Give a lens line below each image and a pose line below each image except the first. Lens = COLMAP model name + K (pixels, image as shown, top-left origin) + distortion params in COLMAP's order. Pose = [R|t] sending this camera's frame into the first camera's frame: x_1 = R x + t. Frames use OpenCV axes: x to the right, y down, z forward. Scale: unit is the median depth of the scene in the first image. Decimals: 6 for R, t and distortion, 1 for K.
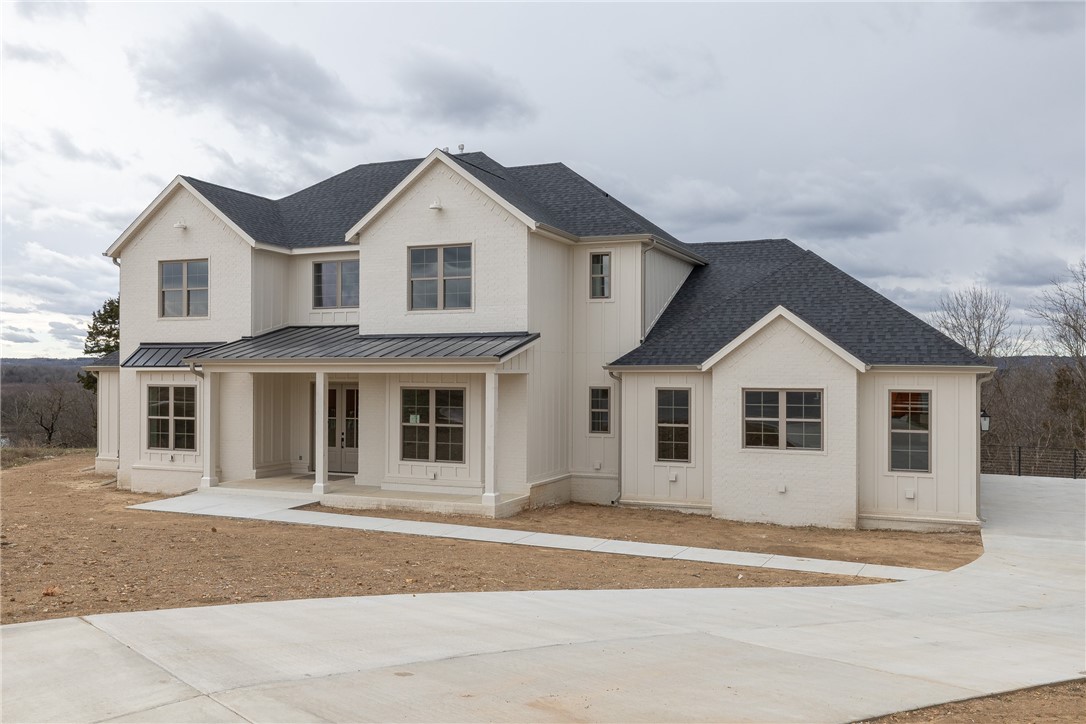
lens RADIAL K [[968.5, 0, 525.3], [0, 968.5, 368.4], [0, 0, 1]] dist [0.007537, -0.012103]
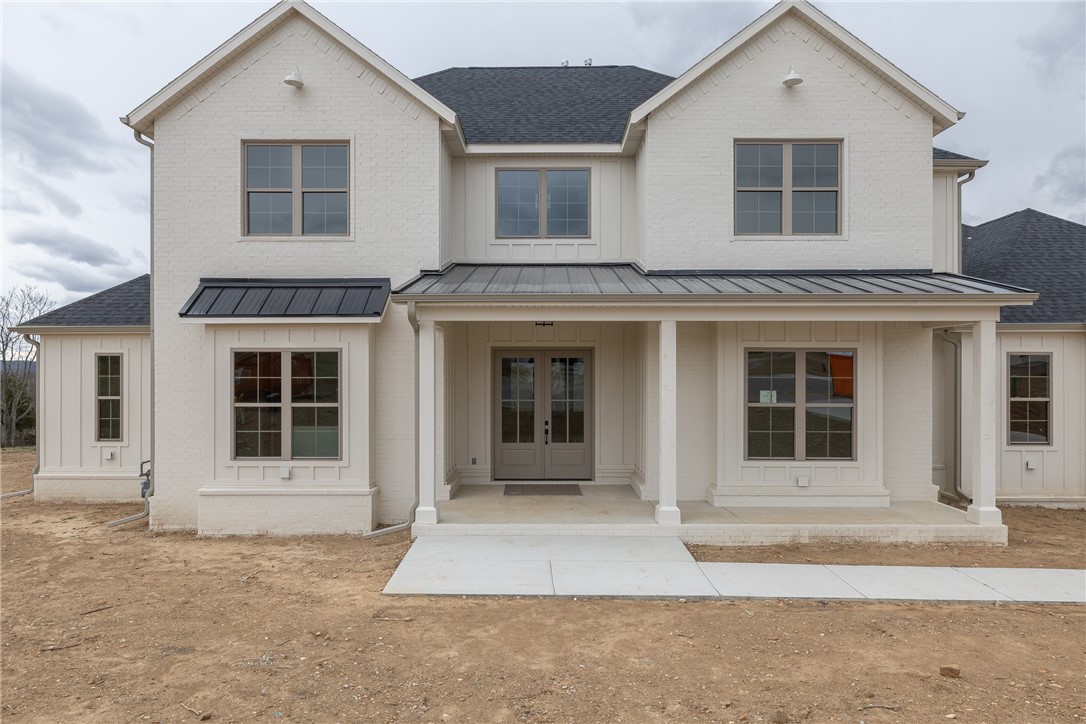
lens RADIAL K [[704.9, 0, 565.7], [0, 704.9, 359.1], [0, 0, 1]] dist [0.003200, -0.006558]
pose [[0.915721, 0.006697, 0.401760, -0.413123], [0.000411, 0.999845, -0.017603, 0.033800], [-0.401815, 0.016285, 0.915576, 0.591073]]
